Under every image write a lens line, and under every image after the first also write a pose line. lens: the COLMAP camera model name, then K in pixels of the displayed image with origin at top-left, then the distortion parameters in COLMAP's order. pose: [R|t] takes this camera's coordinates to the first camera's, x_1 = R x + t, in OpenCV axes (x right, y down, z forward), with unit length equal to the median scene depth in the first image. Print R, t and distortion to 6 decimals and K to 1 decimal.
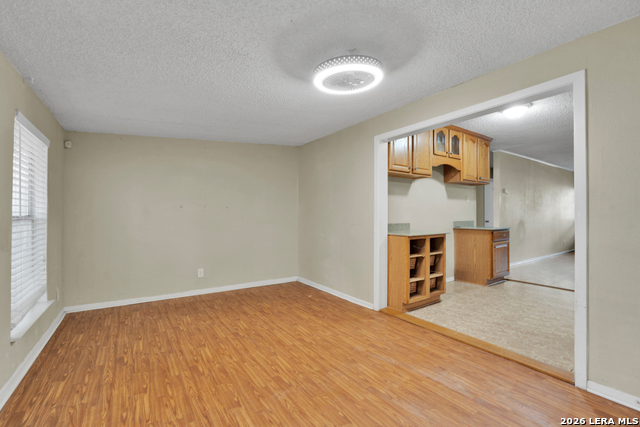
lens RADIAL K [[281.3, 0, 321.2], [0, 281.3, 211.0], [0, 0, 1]] dist [-0.004118, -0.000109]
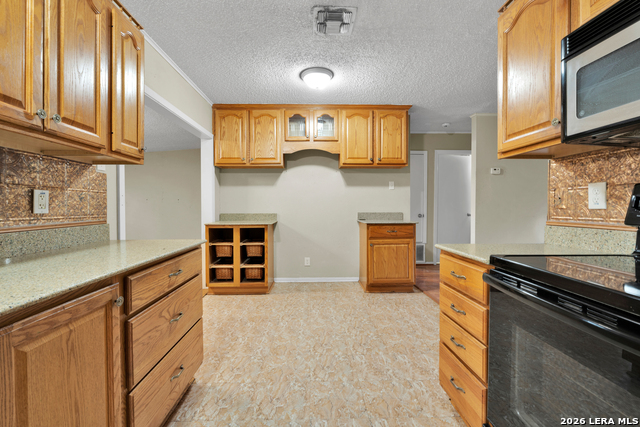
lens RADIAL K [[281.3, 0, 314.8], [0, 281.3, 208.5], [0, 0, 1]] dist [-0.004118, -0.000109]
pose [[0.838384, 0.005364, -0.545053, 1.866117], [0.009189, 0.999670, 0.023973, 0.005995], [0.545002, -0.025107, 0.838059, 0.483165]]
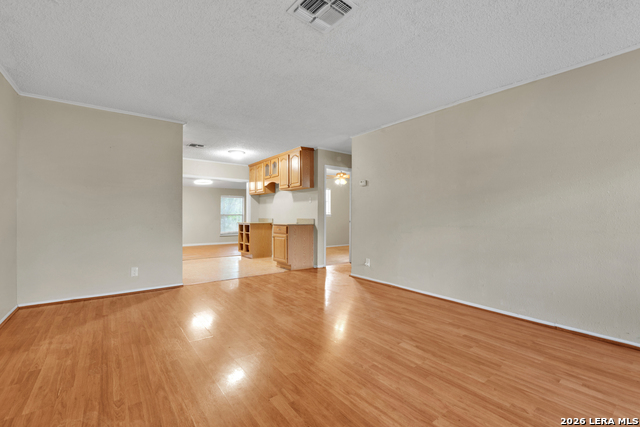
lens RADIAL K [[281.3, 0, 316.7], [0, 281.3, 215.1], [0, 0, 1]] dist [-0.004118, -0.000109]
pose [[0.031630, 0.002735, -0.999496, 4.020136], [0.015163, 0.999880, 0.003216, 0.038214], [0.999385, -0.015257, 0.031585, 2.364826]]
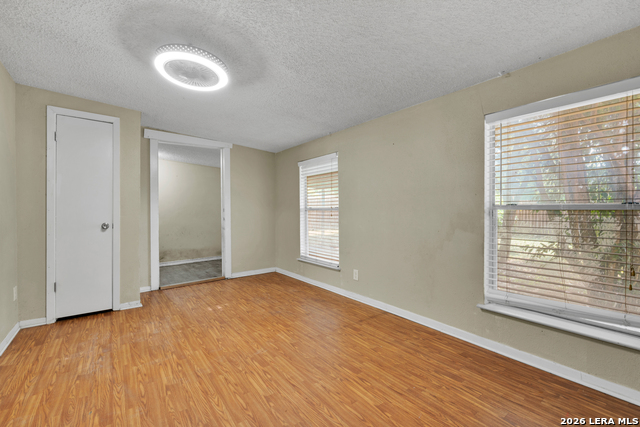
lens RADIAL K [[281.3, 0, 320.5], [0, 281.3, 210.8], [0, 0, 1]] dist [-0.004118, -0.000109]
pose [[-0.998815, 0.006021, -0.048285, -0.285002], [0.006545, 0.999922, -0.010683, 0.040094], [0.048217, -0.010987, -0.998776, 1.845403]]
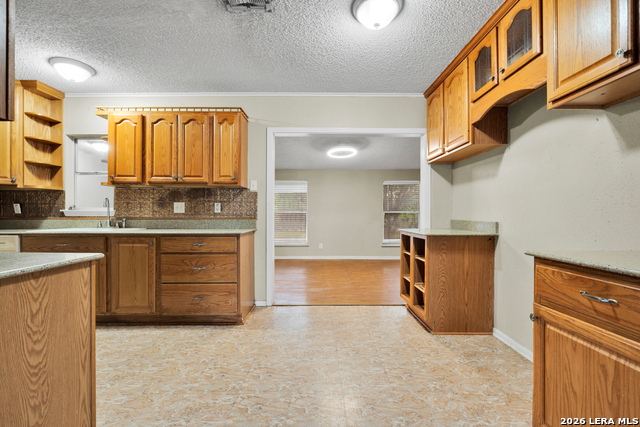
lens RADIAL K [[281.3, 0, 321.3], [0, 281.3, 213.0], [0, 0, 1]] dist [-0.004118, -0.000109]
pose [[-0.554817, 0.000043, -0.831973, 1.963246], [0.011219, 0.999909, -0.007430, 0.045886], [0.831897, -0.013457, -0.554767, 1.981068]]
